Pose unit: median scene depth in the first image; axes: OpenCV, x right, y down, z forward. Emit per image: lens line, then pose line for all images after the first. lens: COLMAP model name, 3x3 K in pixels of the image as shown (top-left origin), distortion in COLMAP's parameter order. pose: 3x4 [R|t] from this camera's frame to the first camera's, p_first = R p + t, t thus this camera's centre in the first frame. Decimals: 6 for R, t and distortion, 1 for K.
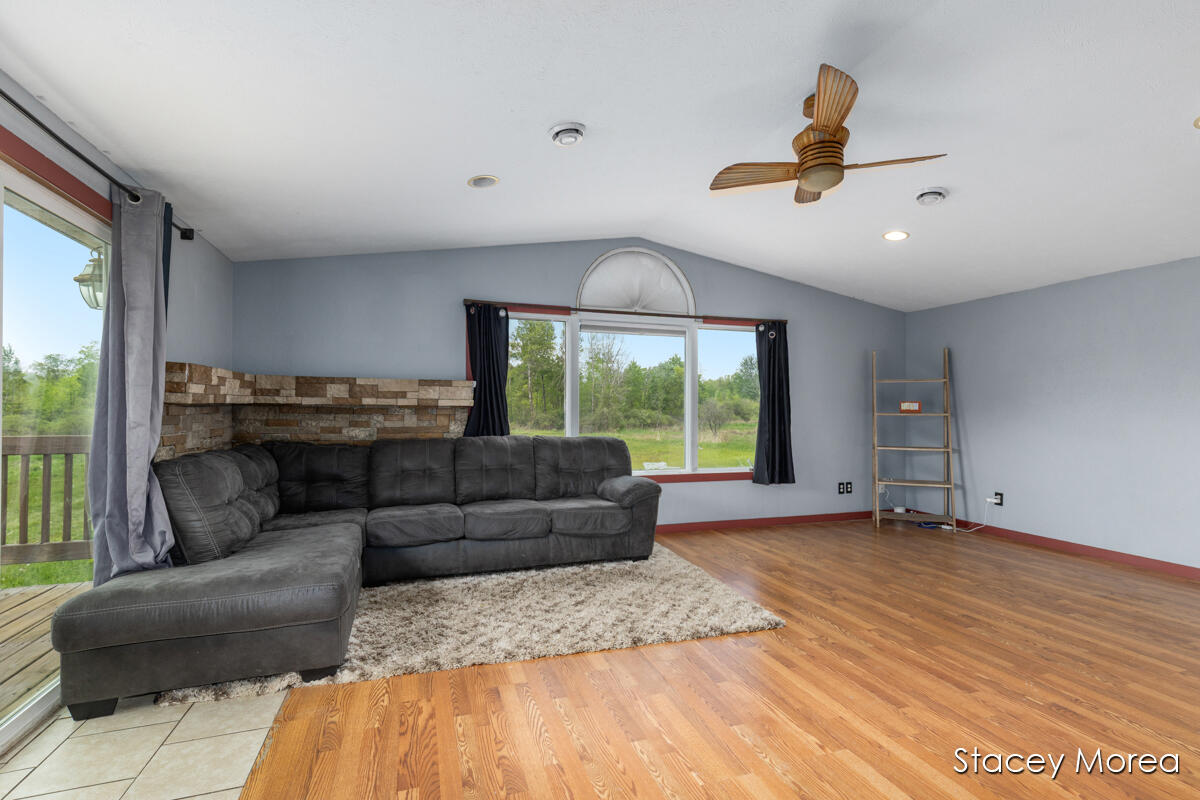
lens RADIAL K [[548.9, 0, 600.0], [0, 548.9, 400.0], [0, 0, 1]] dist [0.010690, -0.000895]
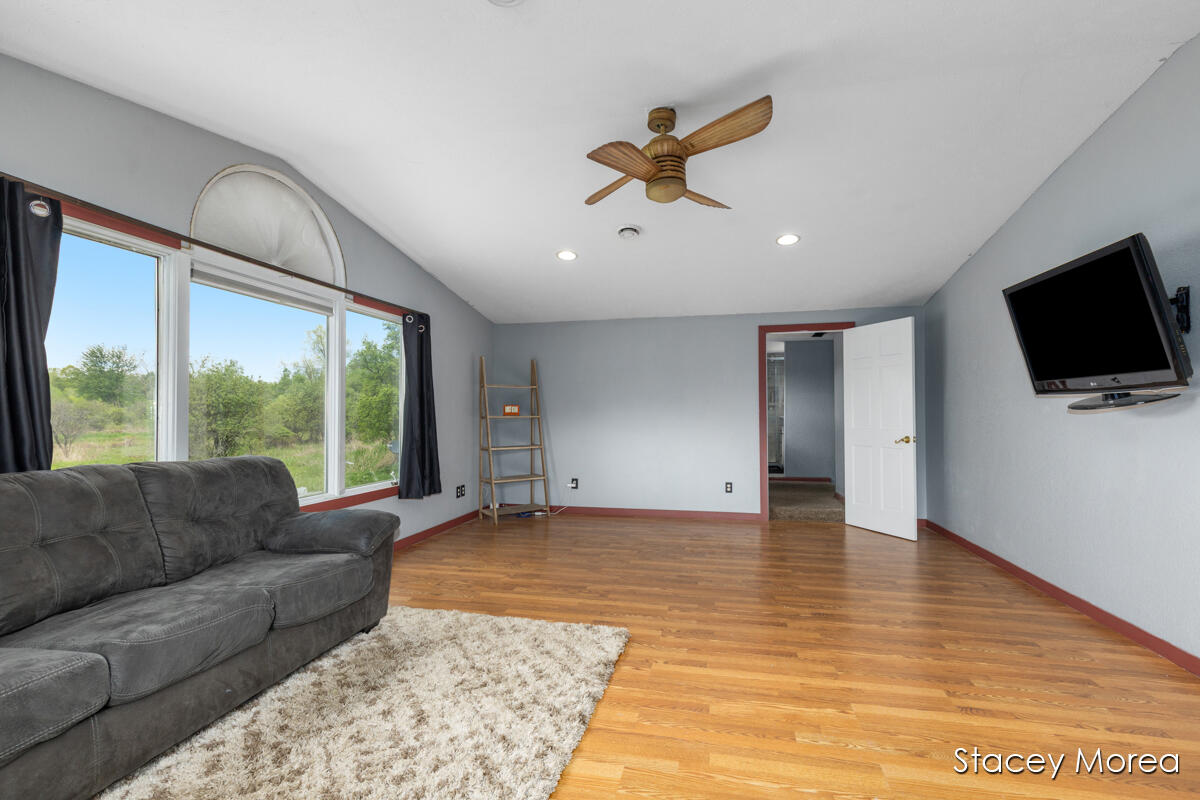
lens RADIAL K [[540.9, 0, 597.9], [0, 540.9, 402.9], [0, 0, 1]] dist [0.014550, -0.003282]
pose [[0.520197, 0.013079, 0.853946, -0.384351], [-0.010673, 0.999904, -0.008813, 0.008148], [-0.853980, -0.004530, 0.520287, 0.407504]]
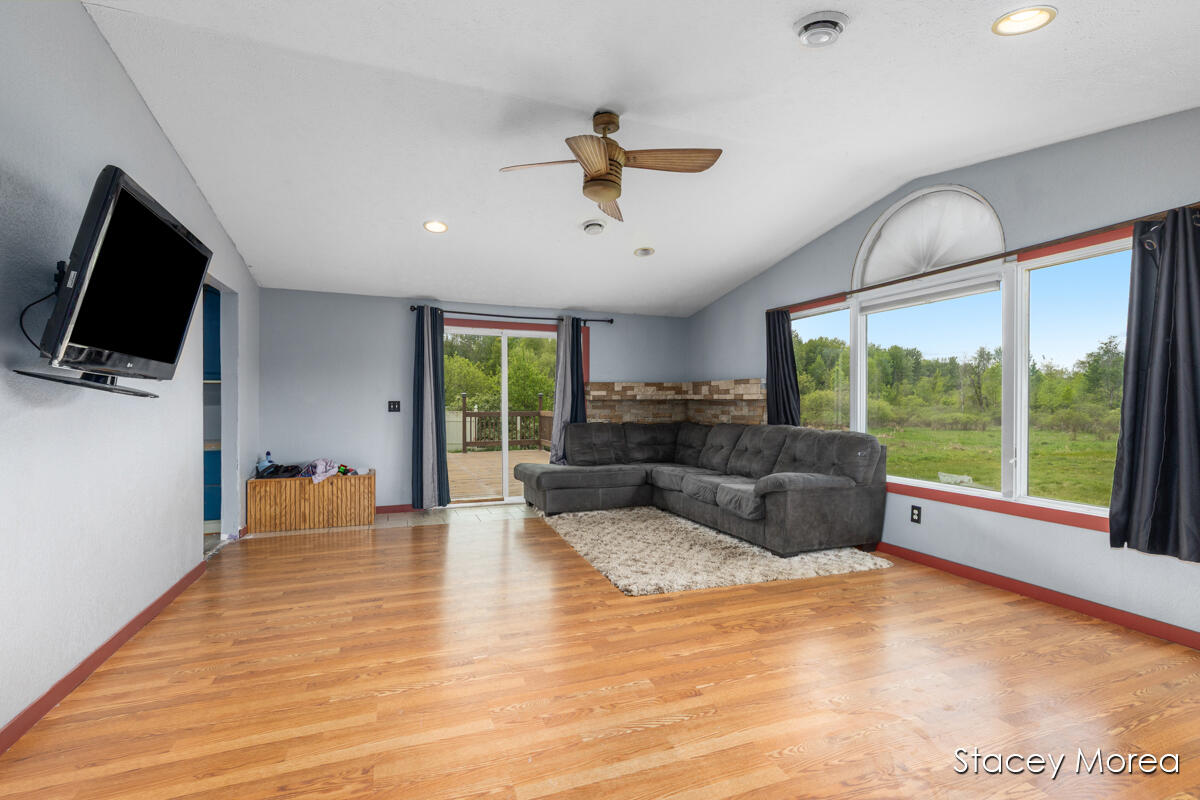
lens RADIAL K [[540.9, 0, 597.9], [0, 540.9, 402.9], [0, 0, 1]] dist [0.014550, -0.003282]
pose [[0.038132, -0.003638, -0.999266, 1.054978], [0.016344, 0.999862, -0.003016, 0.019066], [0.999139, -0.016217, 0.038186, 0.669659]]
